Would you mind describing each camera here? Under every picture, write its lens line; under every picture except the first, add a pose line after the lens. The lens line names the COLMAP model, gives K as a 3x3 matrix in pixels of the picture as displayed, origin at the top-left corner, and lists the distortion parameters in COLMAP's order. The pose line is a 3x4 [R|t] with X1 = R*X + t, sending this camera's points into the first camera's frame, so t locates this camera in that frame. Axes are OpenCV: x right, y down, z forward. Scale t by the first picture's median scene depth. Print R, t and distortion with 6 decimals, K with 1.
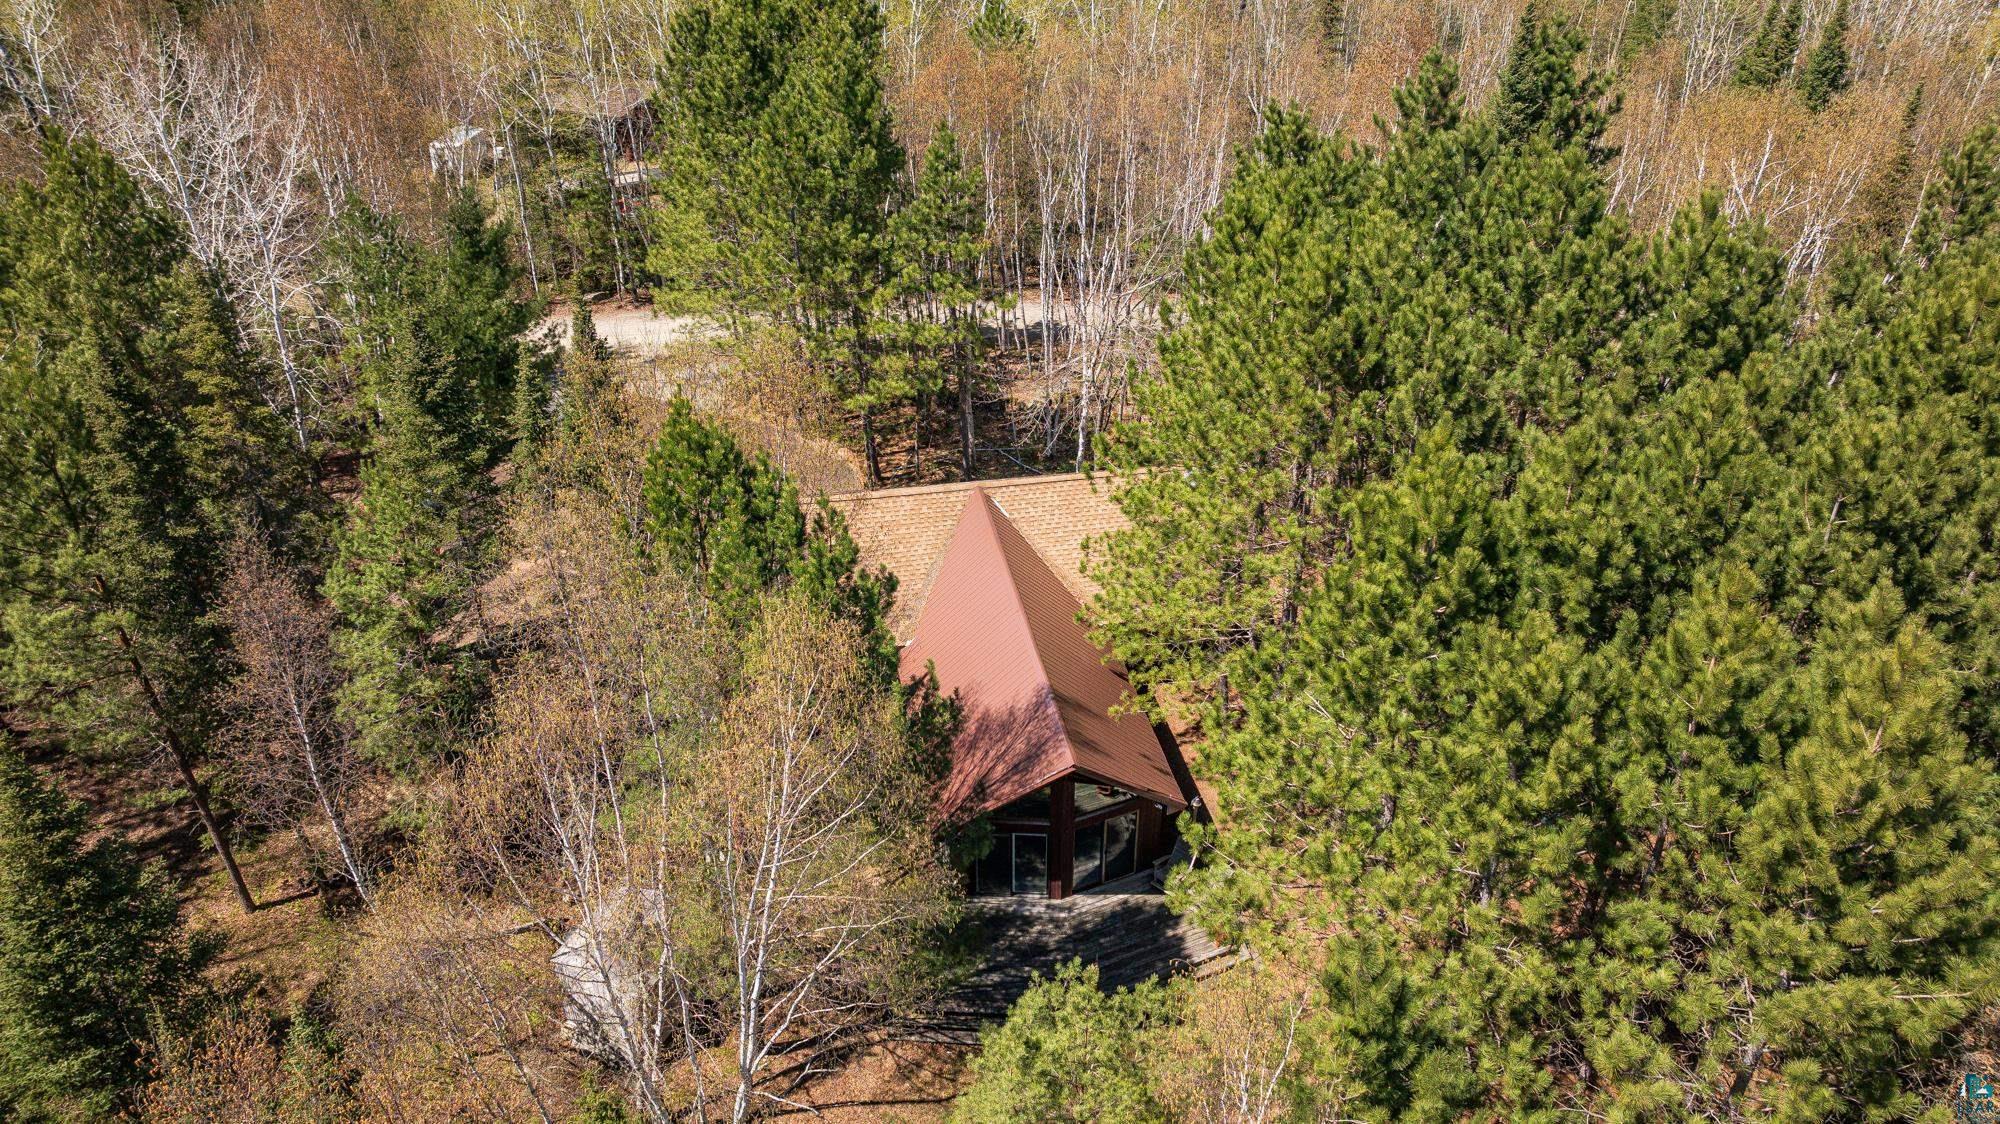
lens RADIAL K [[1411.1, 0, 1006.4], [0, 1411.1, 547.0], [0, 0, 1]] dist [-0.004812, 0.002267]
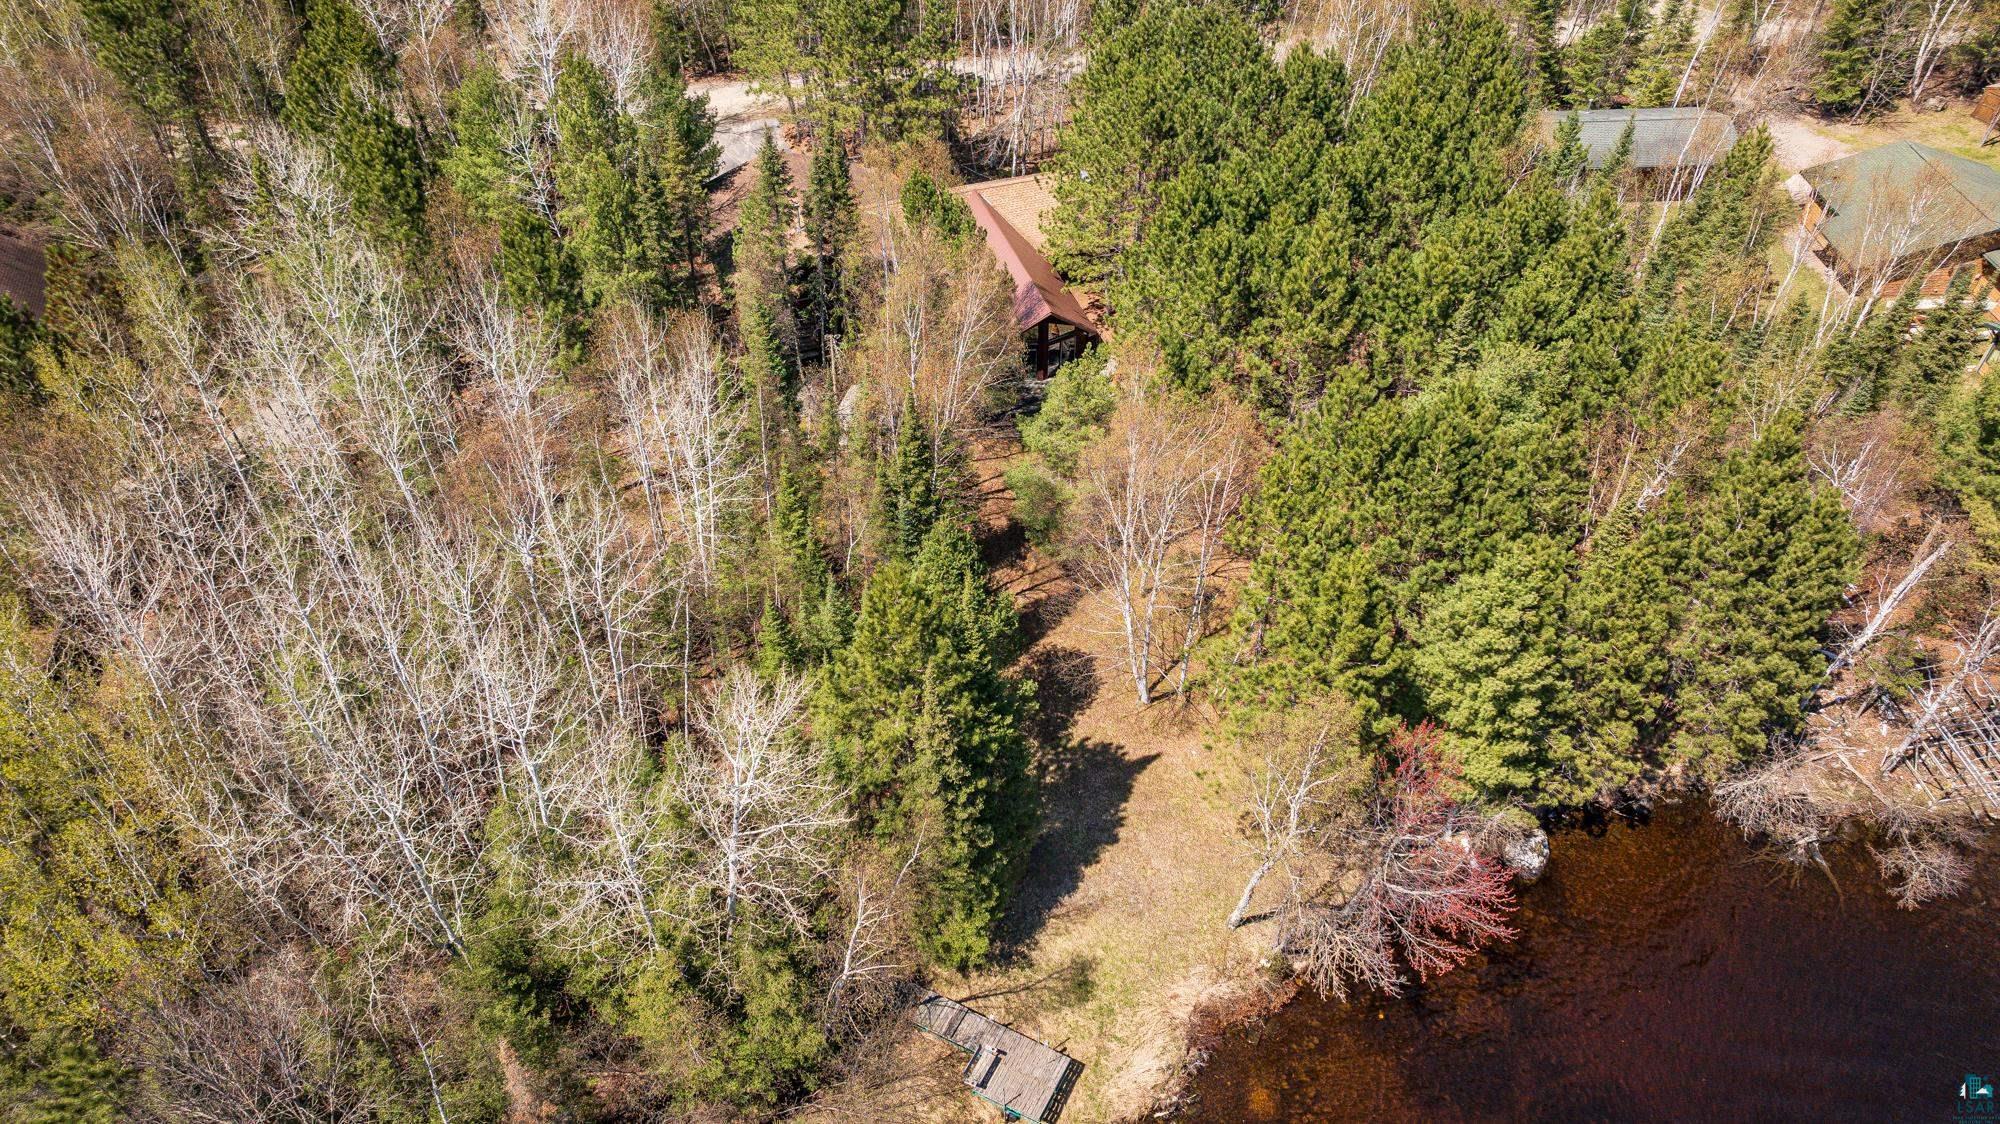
lens RADIAL K [[1411.1, 0, 1006.4], [0, 1411.1, 547.0], [0, 0, 1]] dist [-0.004812, 0.002267]
pose [[0.989607, -0.096675, 0.106449, -0.339822], [0.071368, 0.972870, 0.220067, 0.016924], [-0.124836, -0.210183, 0.969659, -1.455246]]
